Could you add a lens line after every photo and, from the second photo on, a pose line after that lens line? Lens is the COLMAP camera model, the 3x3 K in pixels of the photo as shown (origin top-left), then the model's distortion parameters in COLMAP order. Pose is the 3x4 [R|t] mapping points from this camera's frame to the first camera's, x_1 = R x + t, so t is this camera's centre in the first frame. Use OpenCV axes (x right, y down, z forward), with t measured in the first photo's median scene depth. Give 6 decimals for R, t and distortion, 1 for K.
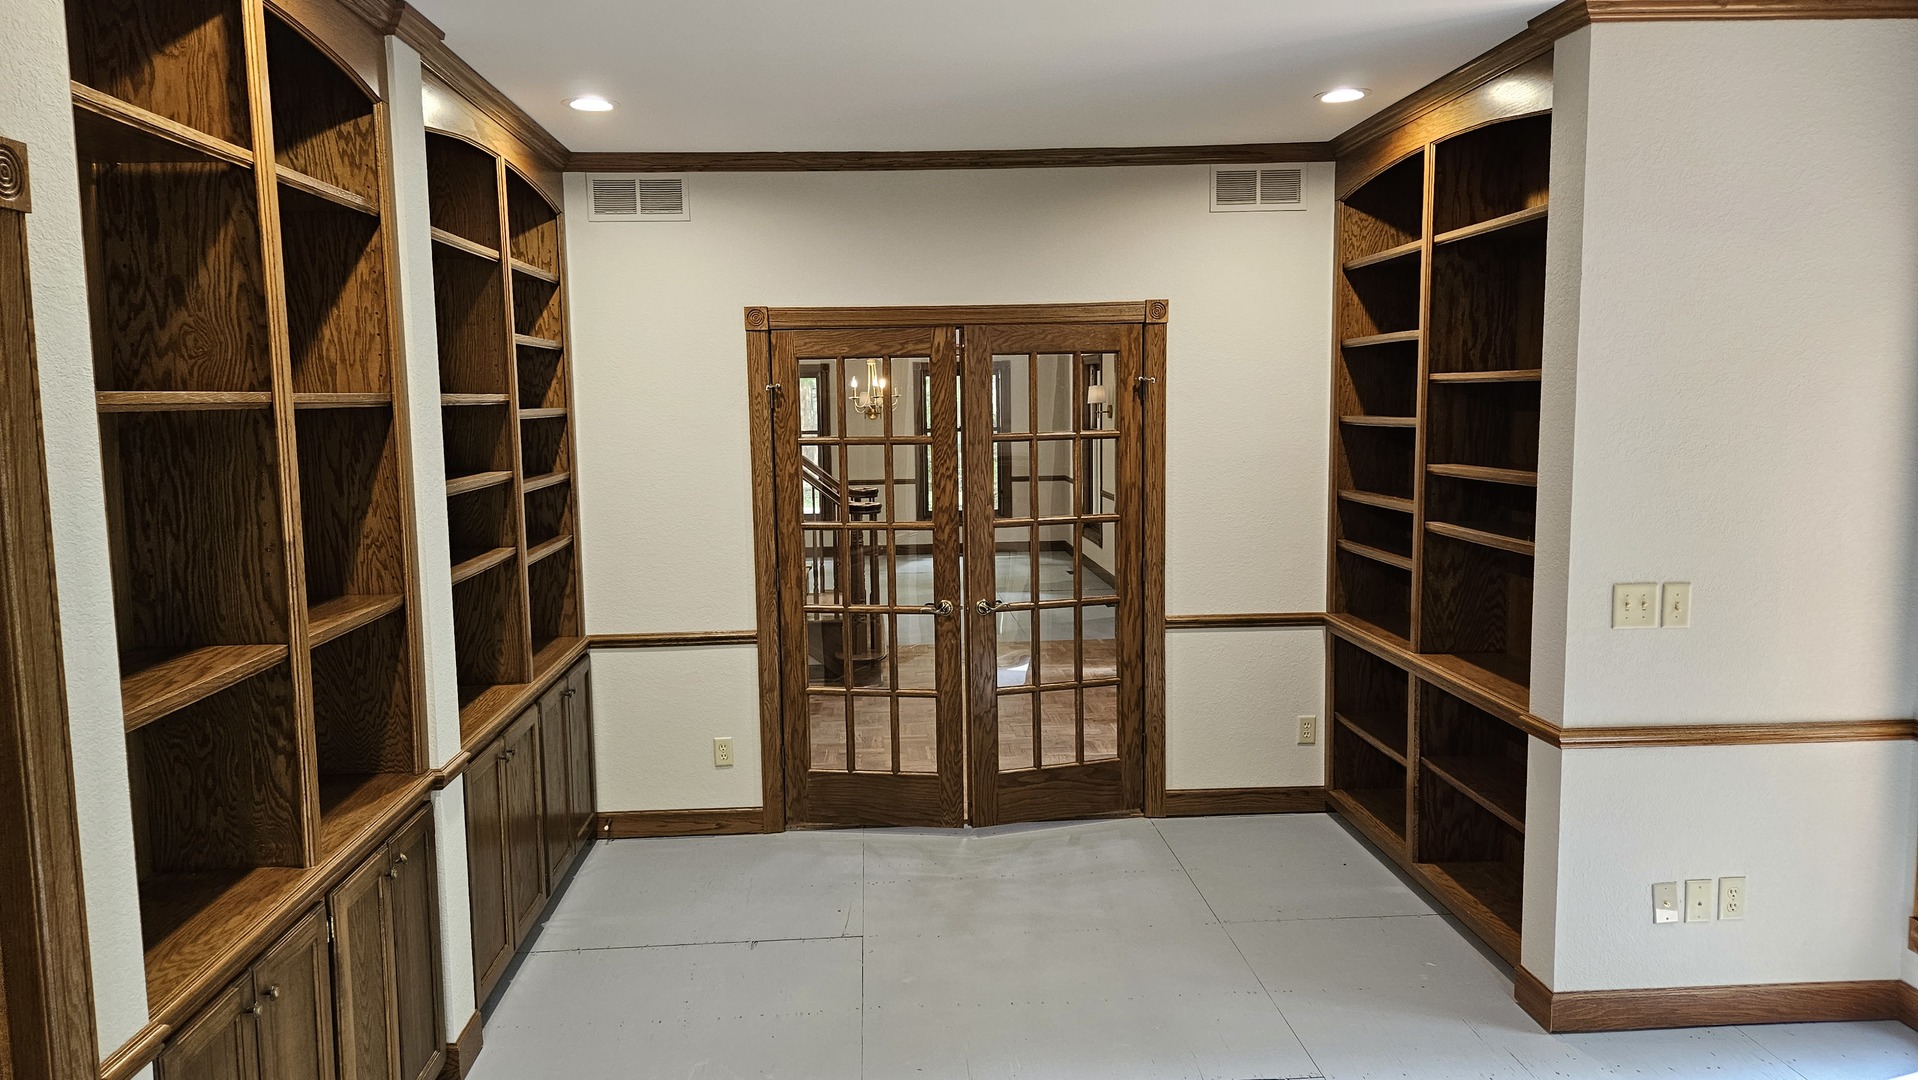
lens RADIAL K [[1273.8, 0, 949.2], [0, 1273.8, 529.4], [0, 0, 1]] dist [0.071701, -0.055087]
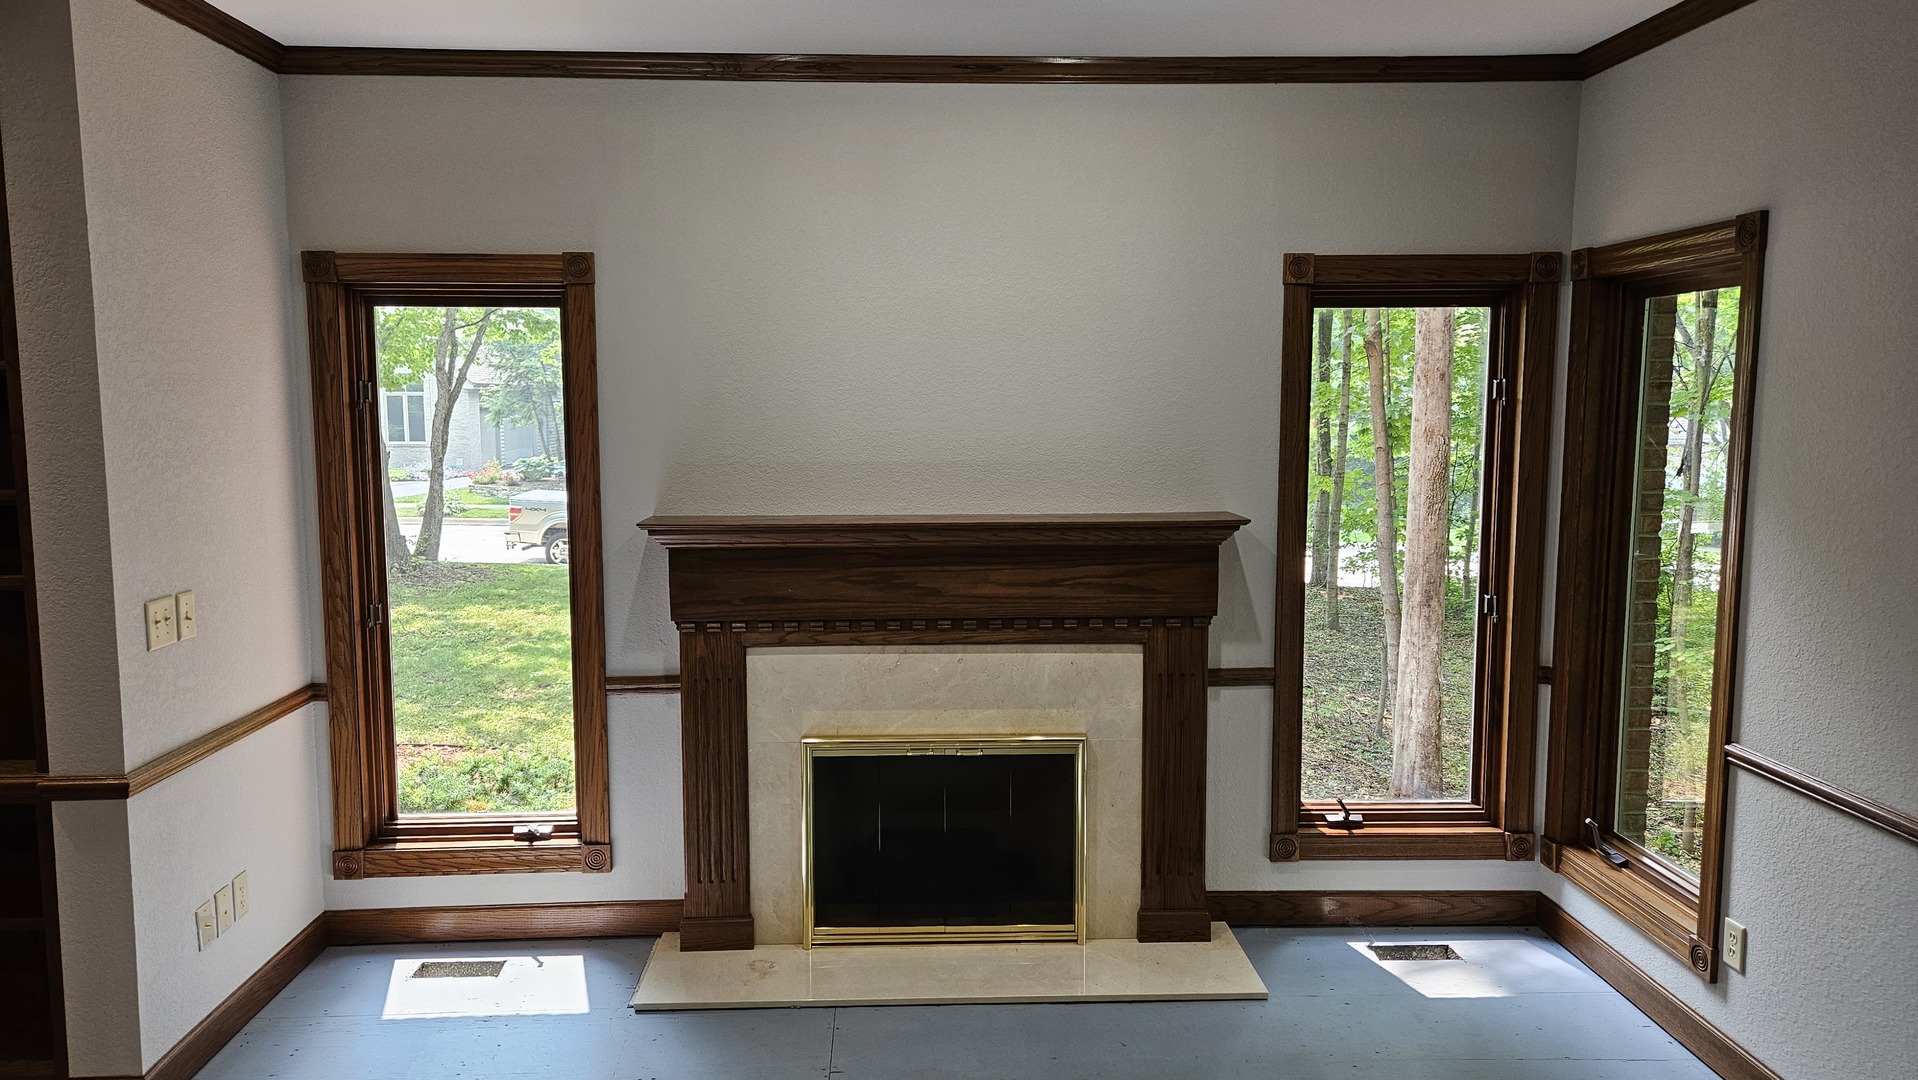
lens RADIAL K [[1273.8, 0, 949.2], [0, 1273.8, 529.4], [0, 0, 1]] dist [0.071701, -0.055087]
pose [[0.010003, -0.085443, 0.996293, -0.309809], [0.106666, 0.990749, 0.083897, -0.019979], [-0.994245, 0.105431, 0.019024, 0.334191]]
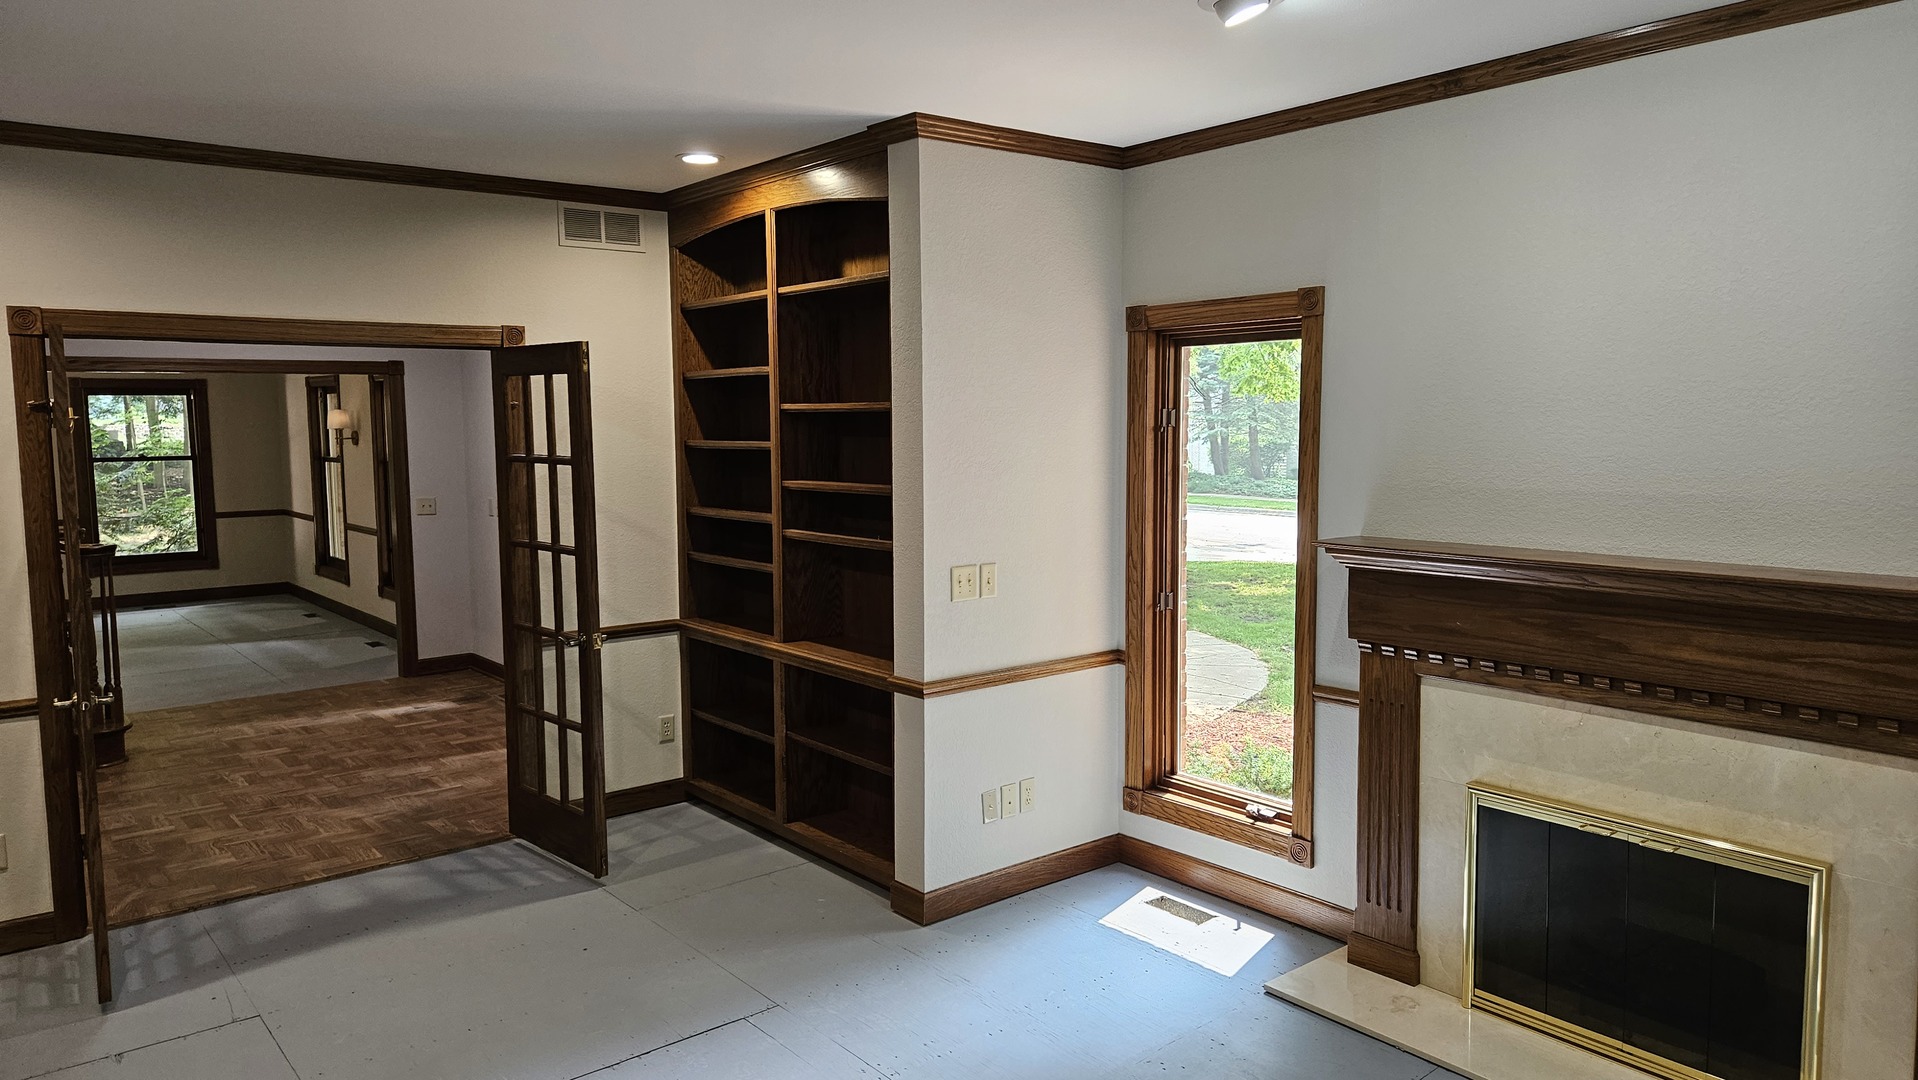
lens RADIAL K [[1273.8, 0, 949.2], [0, 1273.8, 529.4], [0, 0, 1]] dist [0.071701, -0.055087]
pose [[0.801683, -0.040854, 0.596351, -0.203333], [0.055943, 0.998411, -0.006807, 0.010160], [-0.595125, 0.038819, 0.802695, -0.025726]]
